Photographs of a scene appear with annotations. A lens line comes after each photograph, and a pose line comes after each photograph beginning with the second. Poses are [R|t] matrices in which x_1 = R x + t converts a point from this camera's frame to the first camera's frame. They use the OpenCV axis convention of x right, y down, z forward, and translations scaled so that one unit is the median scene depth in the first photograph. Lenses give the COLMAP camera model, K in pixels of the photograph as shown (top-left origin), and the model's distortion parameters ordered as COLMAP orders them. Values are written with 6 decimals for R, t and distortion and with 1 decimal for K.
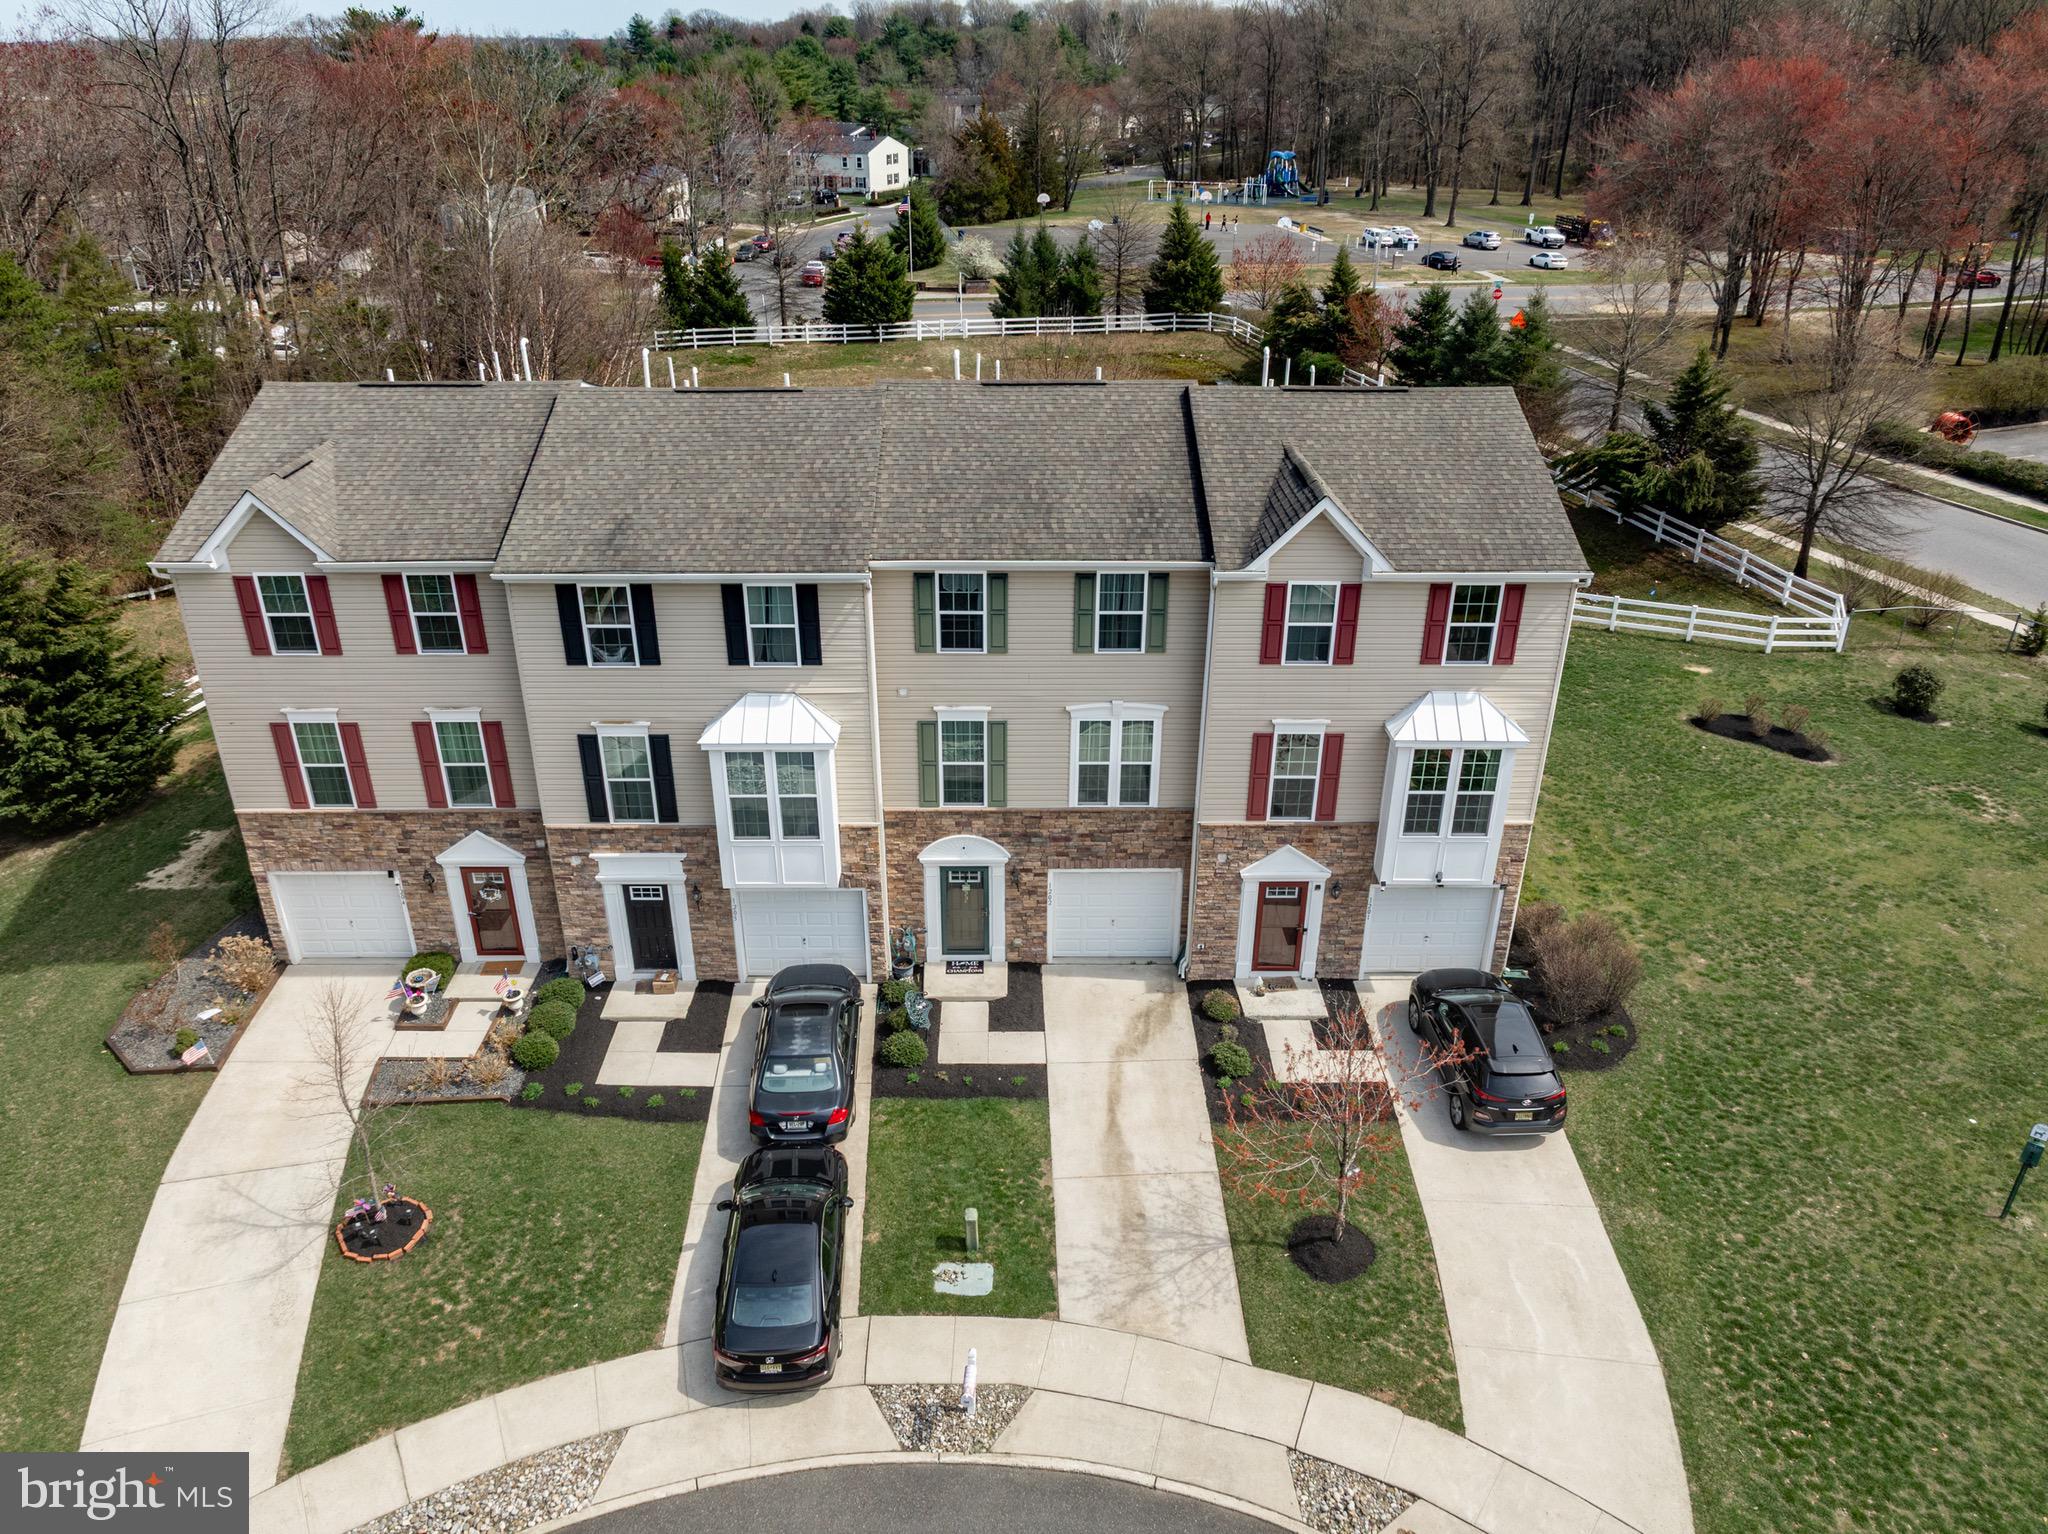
lens RADIAL K [[1442.9, 0, 1024.0], [0, 1442.9, 767.0], [0, 0, 1]] dist [-0.030858, 0.017006]
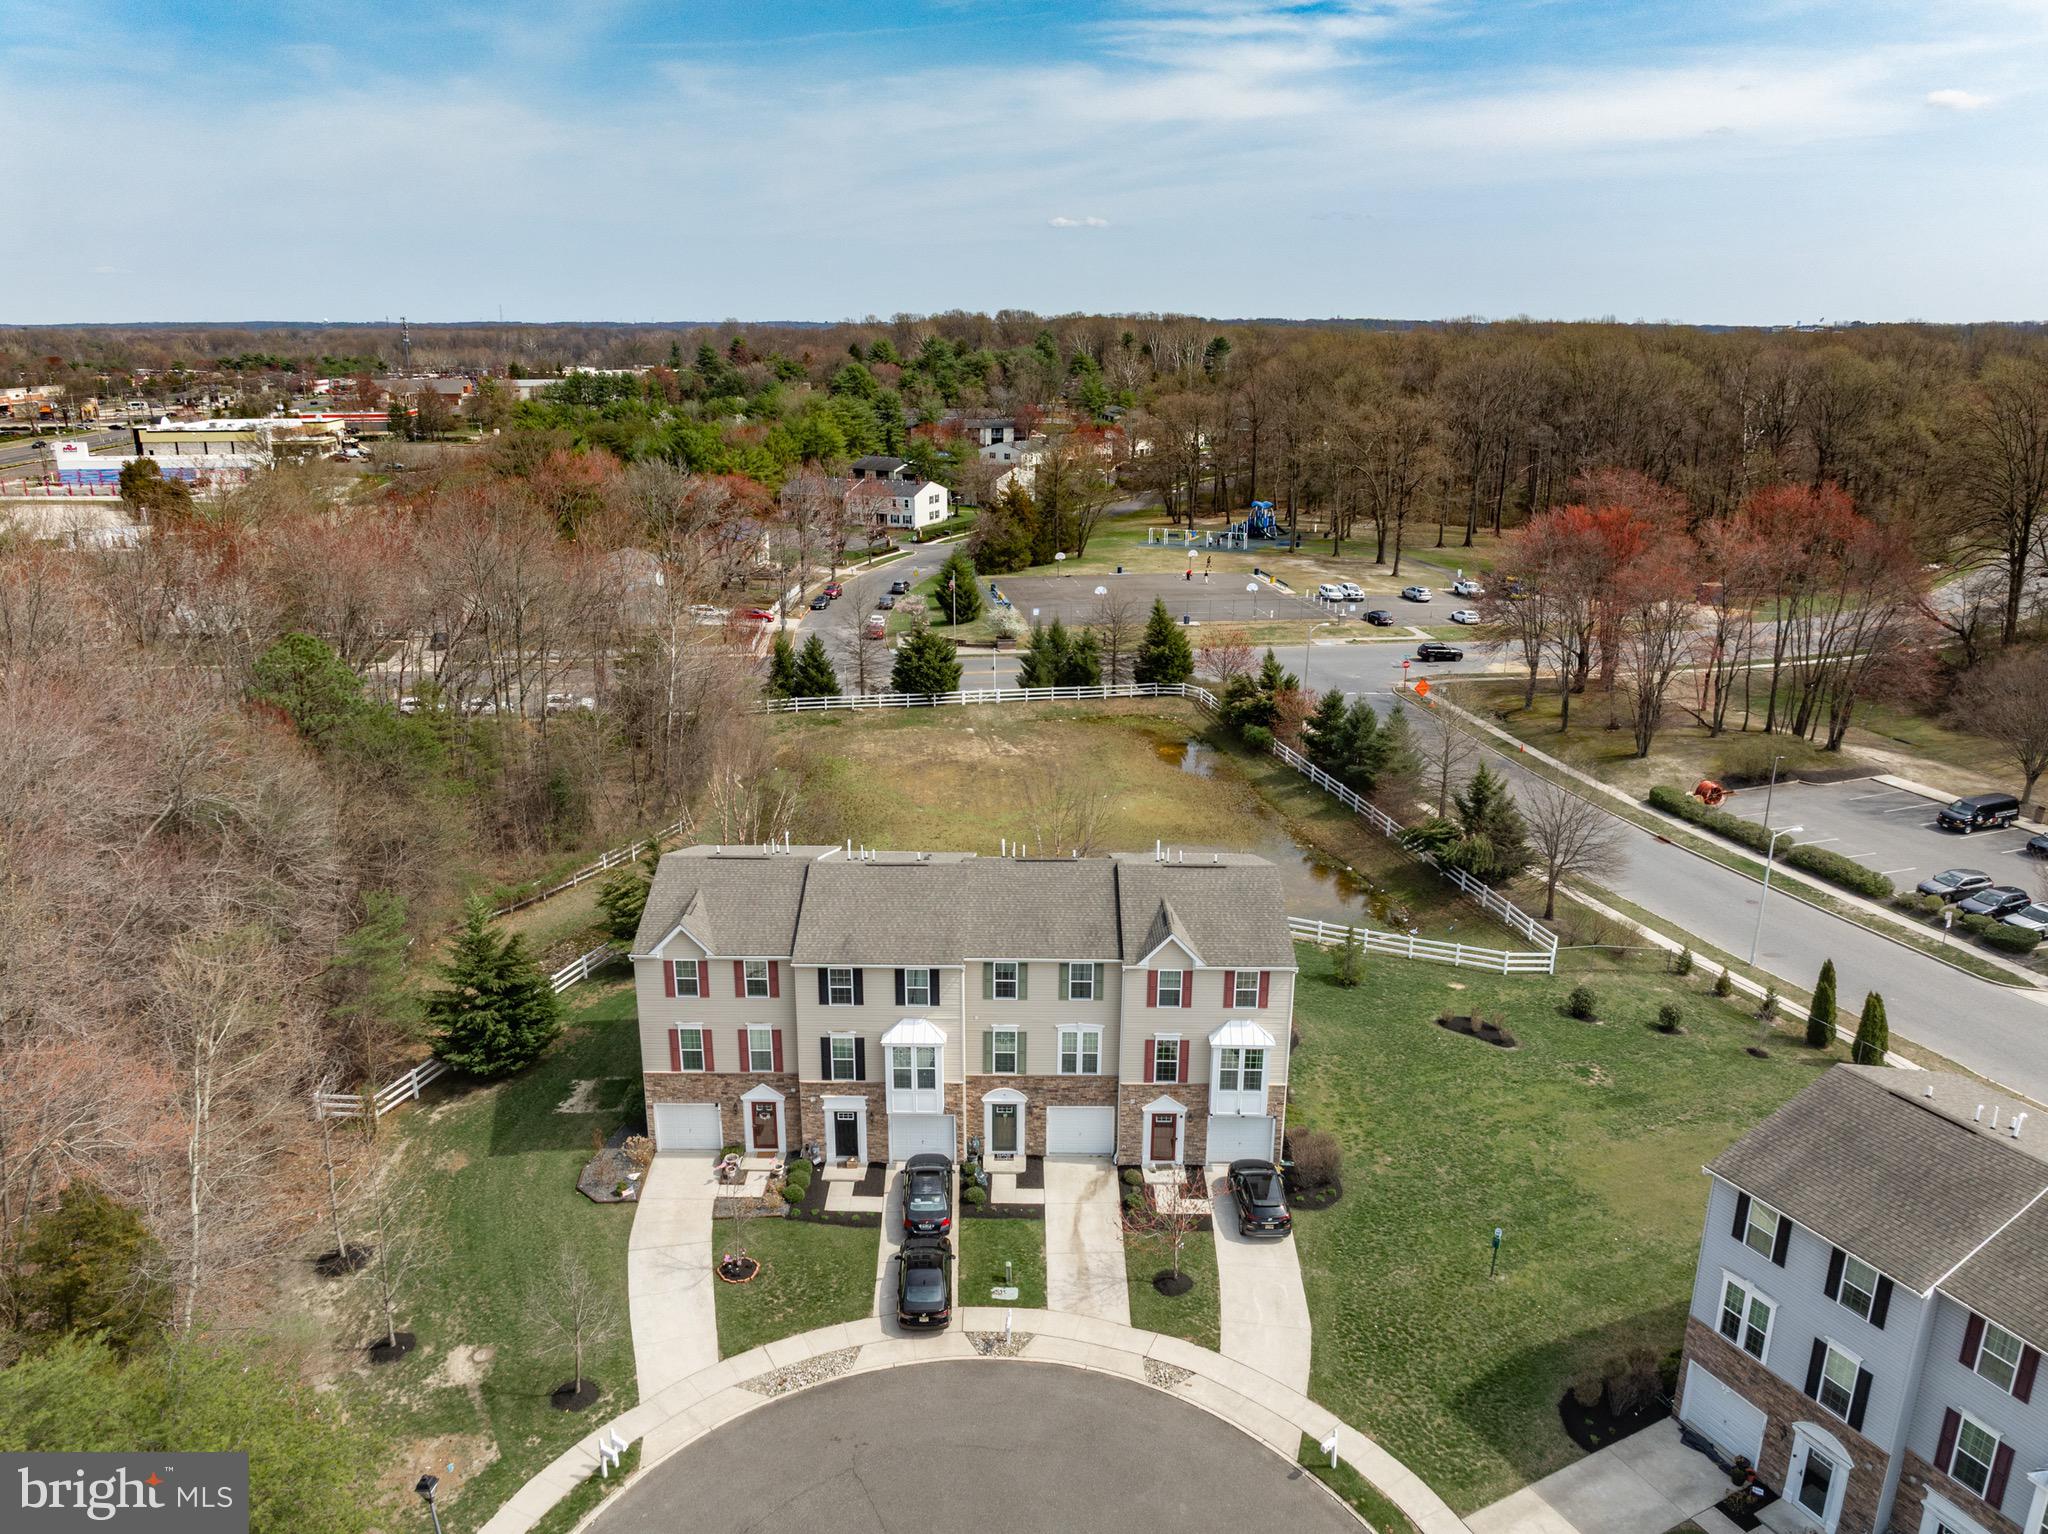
lens RADIAL K [[1442.9, 0, 1024.0], [0, 1442.9, 767.0], [0, 0, 1]] dist [-0.030858, 0.017006]
pose [[0.999867, 0.006997, -0.014704, 0.011601], [-0.009371, 0.985716, -0.168158, -0.057399], [0.013318, 0.168273, 0.985650, -1.066077]]
